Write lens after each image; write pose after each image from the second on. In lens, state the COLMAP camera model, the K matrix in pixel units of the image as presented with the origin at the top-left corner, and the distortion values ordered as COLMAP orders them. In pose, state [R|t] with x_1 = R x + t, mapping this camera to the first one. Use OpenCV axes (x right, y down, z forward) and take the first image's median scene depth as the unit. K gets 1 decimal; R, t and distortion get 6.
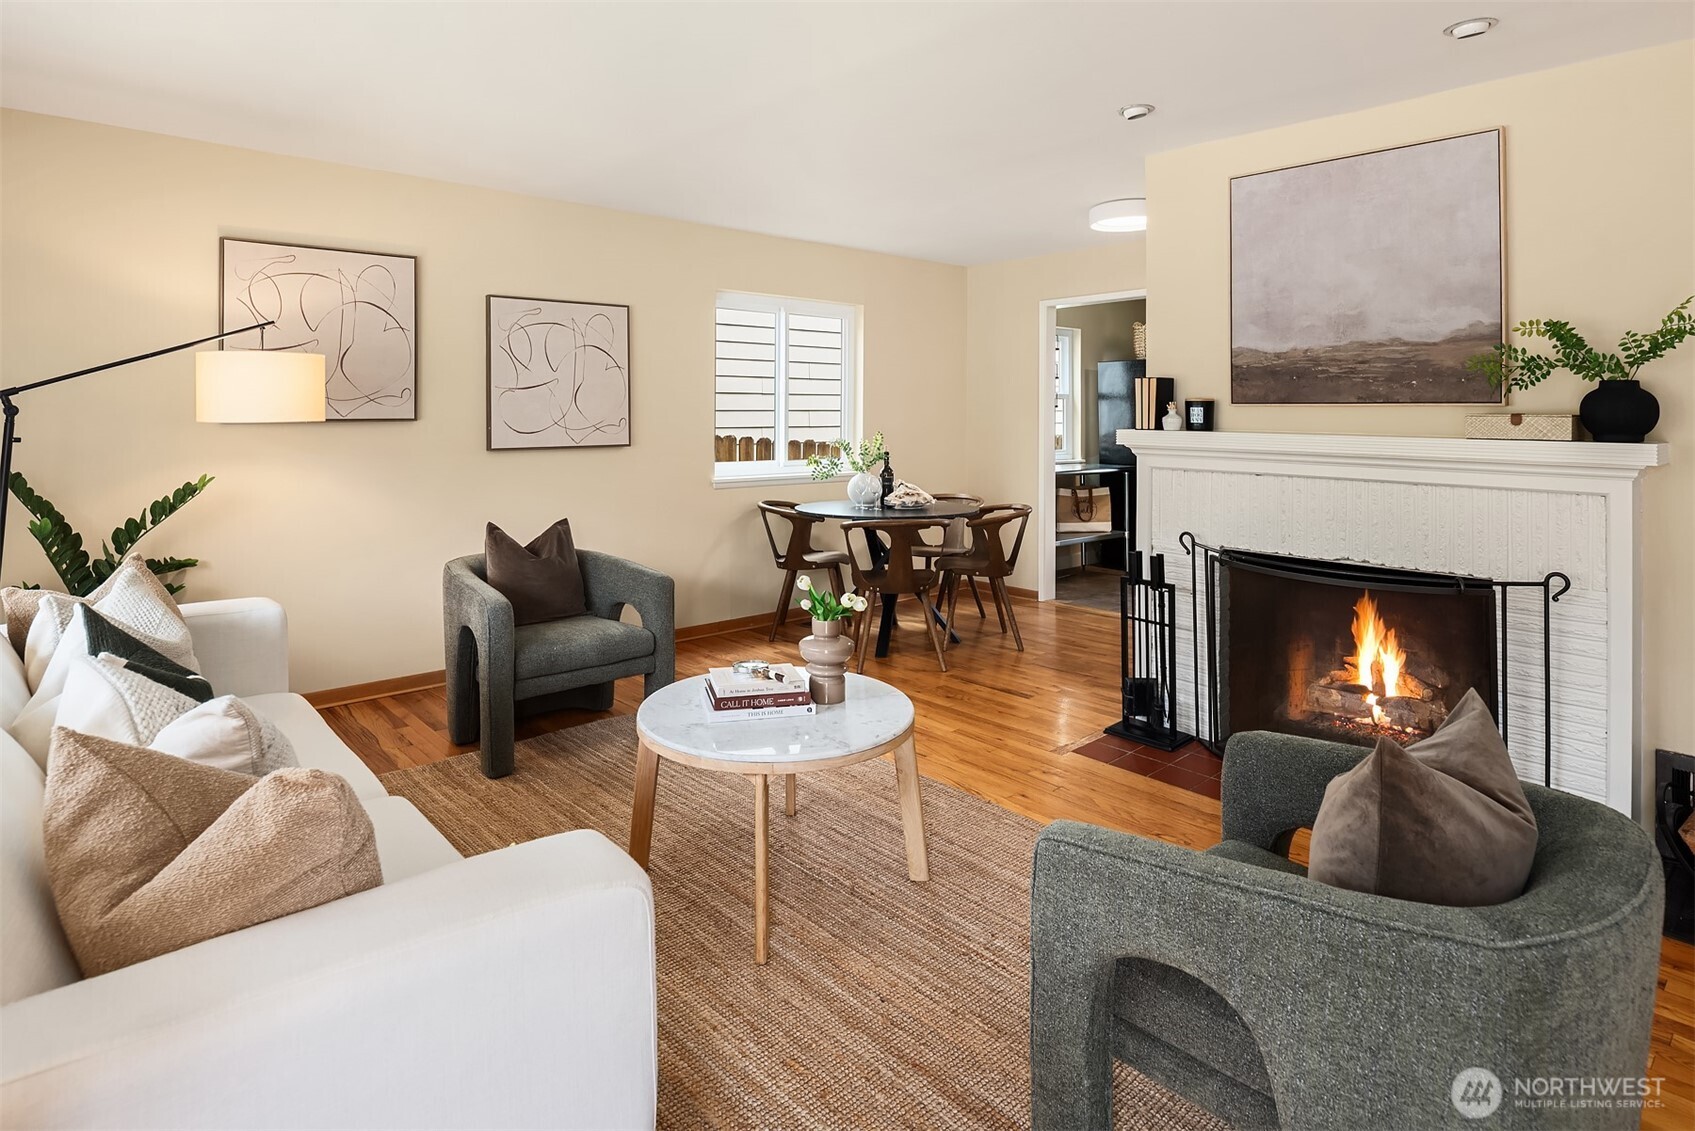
lens RADIAL K [[935.2, 0, 833.8], [0, 935.2, 388.1], [0, 0, 1]] dist [-0.003487, -0.002772]
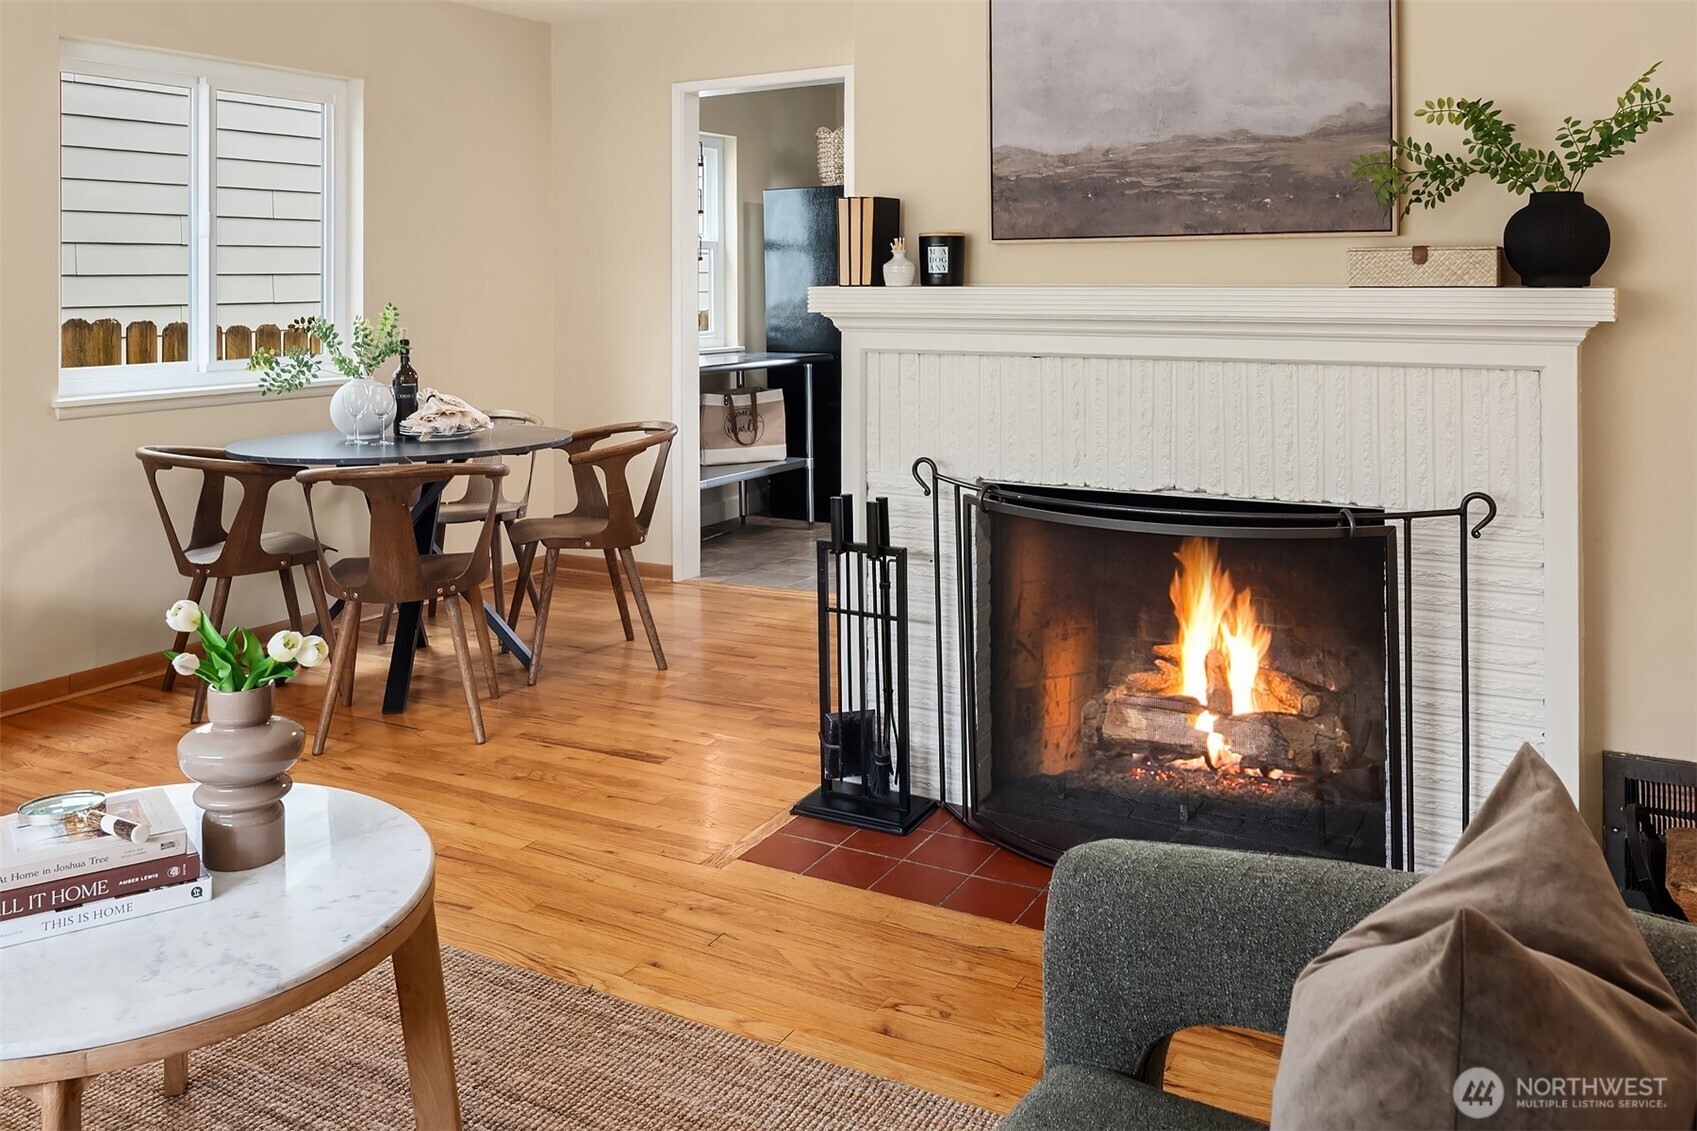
lens RADIAL K [[1436.0, 0, 840.5], [0, 1436.0, 261.6], [0, 0, 1]] dist [0.000068, -0.005122]
pose [[0.943948, -0.007820, 0.330002, 0.029464], [0.004189, 0.999923, 0.011712, 0.019545], [-0.330068, -0.009674, 0.943908, 0.163313]]
